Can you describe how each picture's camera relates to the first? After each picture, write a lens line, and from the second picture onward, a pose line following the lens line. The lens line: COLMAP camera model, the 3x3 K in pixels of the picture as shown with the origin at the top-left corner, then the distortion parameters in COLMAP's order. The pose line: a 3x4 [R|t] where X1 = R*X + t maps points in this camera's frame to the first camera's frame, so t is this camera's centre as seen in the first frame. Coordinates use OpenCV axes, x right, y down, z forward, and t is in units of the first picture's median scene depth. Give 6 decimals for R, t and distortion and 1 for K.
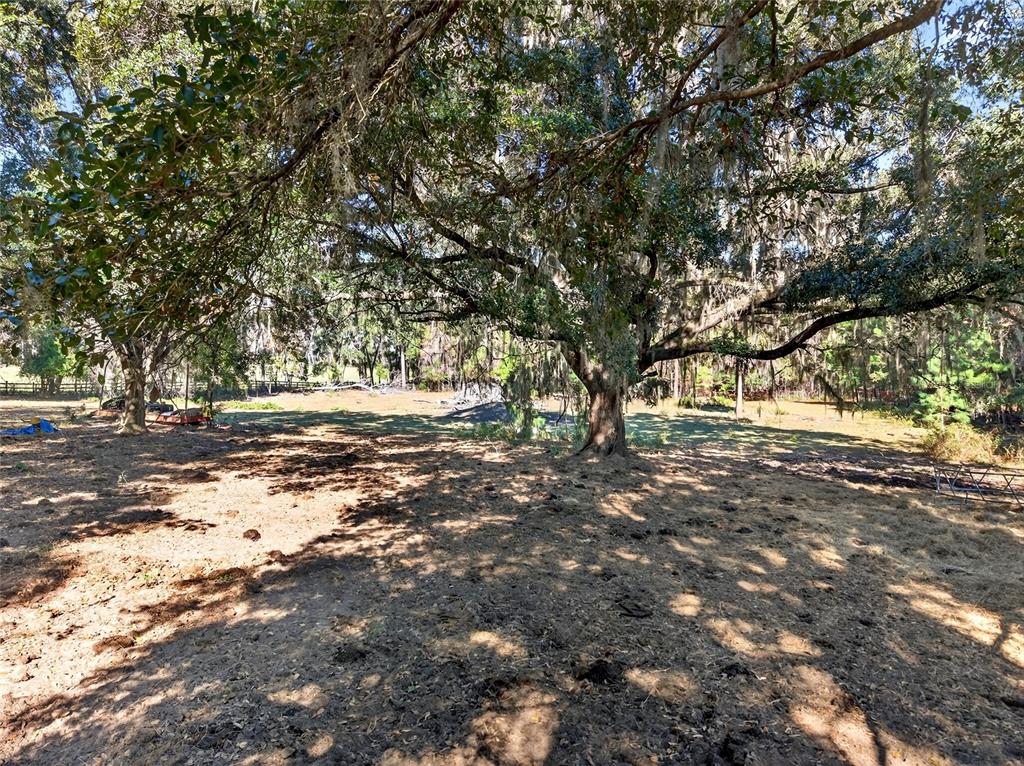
lens RADIAL K [[705.8, 0, 507.8], [0, 705.8, 380.4], [0, 0, 1]] dist [0.111006, -0.129124]
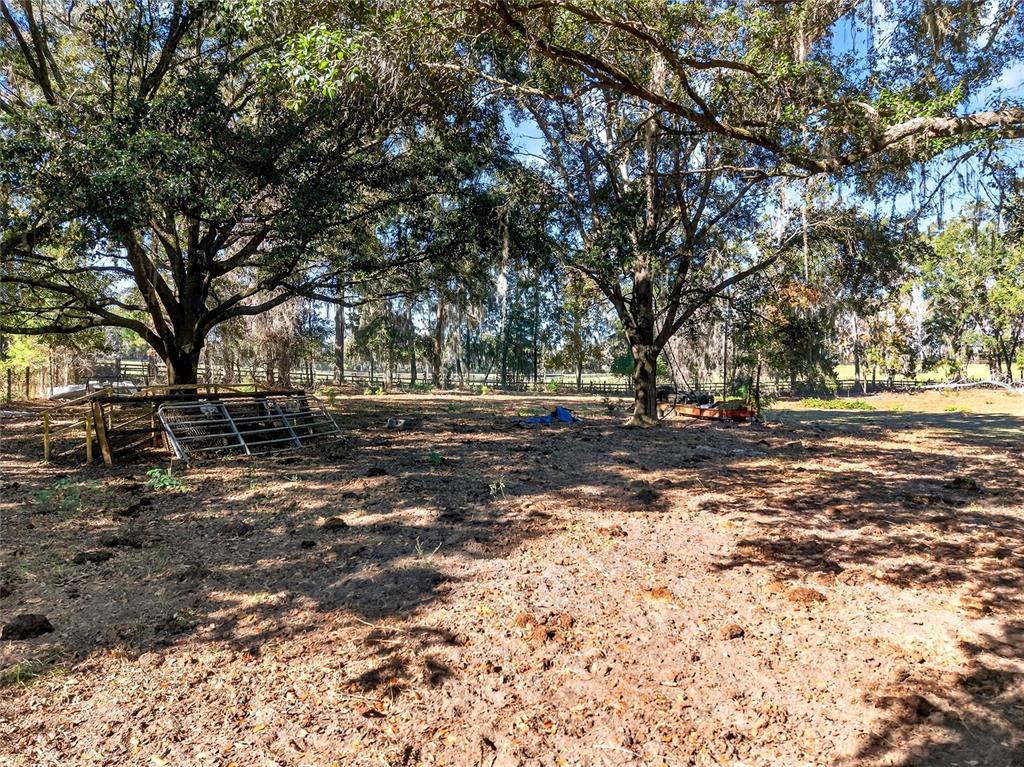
lens RADIAL K [[705.8, 0, 507.8], [0, 705.8, 380.9], [0, 0, 1]] dist [0.111006, -0.129124]
pose [[0.698768, -0.016331, -0.715162, -0.053776], [0.011056, 0.999867, -0.012030, 0.024824], [0.715263, 0.000499, 0.698855, 0.277454]]
